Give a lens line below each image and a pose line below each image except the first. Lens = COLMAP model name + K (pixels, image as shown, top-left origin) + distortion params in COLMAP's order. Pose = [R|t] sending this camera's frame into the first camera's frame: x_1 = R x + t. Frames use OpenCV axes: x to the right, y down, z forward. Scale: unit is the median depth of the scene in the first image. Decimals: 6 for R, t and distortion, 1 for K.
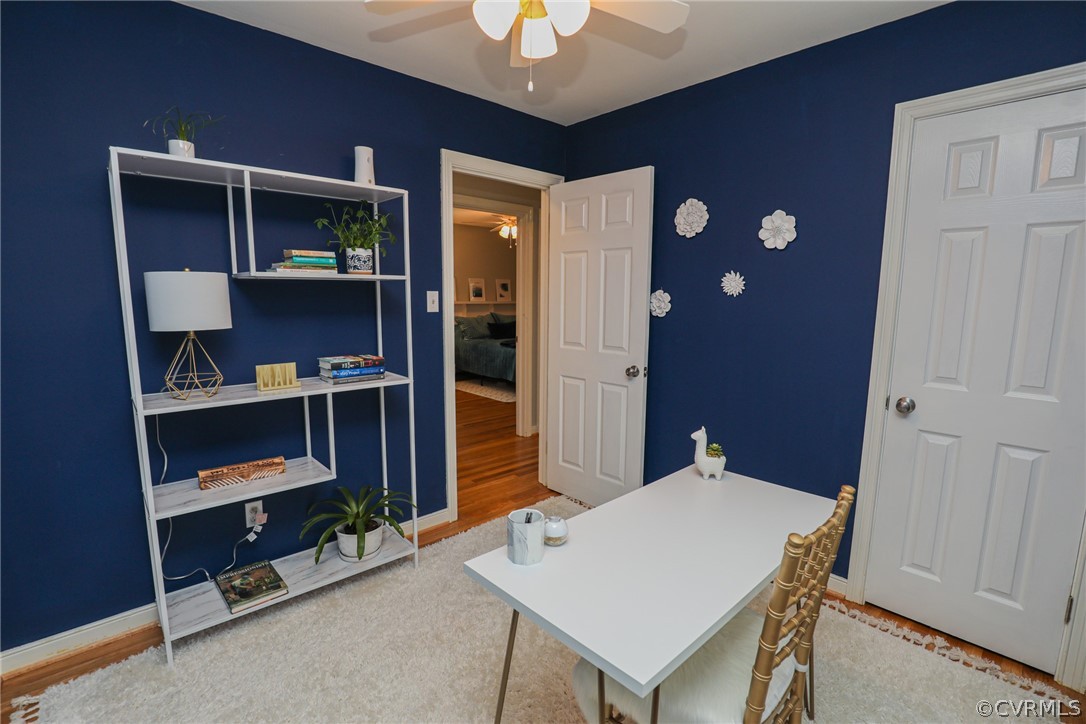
lens RADIAL K [[506.4, 0, 545.6], [0, 506.4, 365.0], [0, 0, 1]] dist [-0.029508, 0.001338]
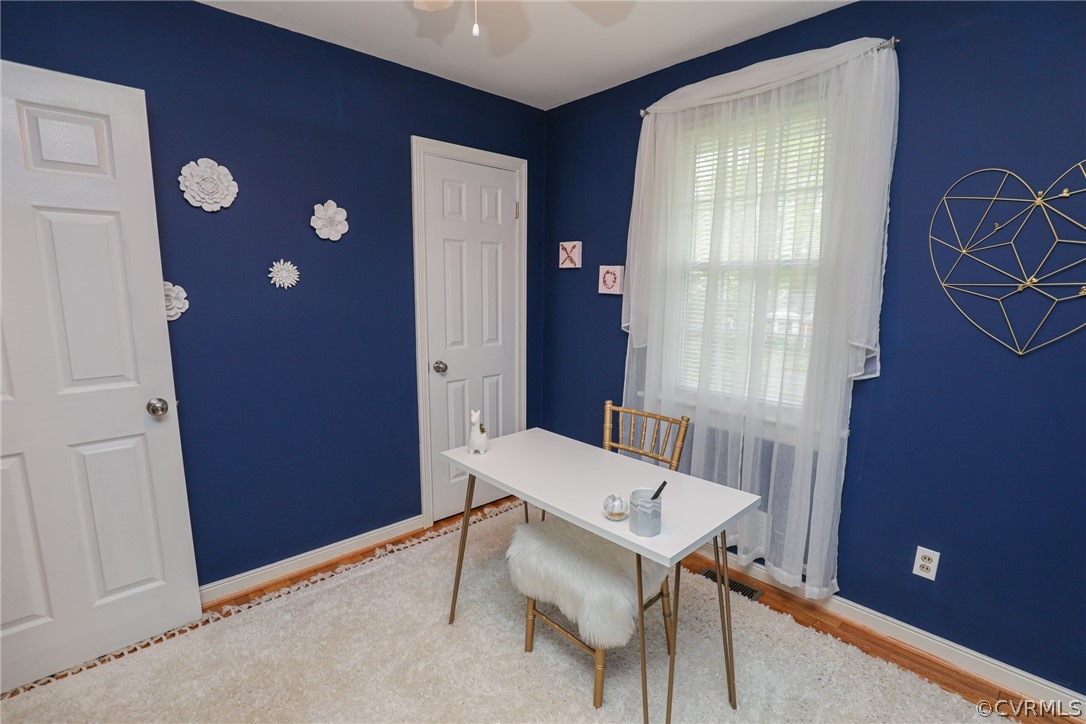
lens RADIAL K [[497.6, 0, 543.0], [0, 497.6, 362.0], [0, 0, 1]] dist [-0.001382, 0.000077]
pose [[0.014031, -0.158646, 0.987236, -0.524279], [0.139052, 0.978049, 0.155193, -0.087210], [-0.990186, 0.135099, 0.035783, 0.567400]]
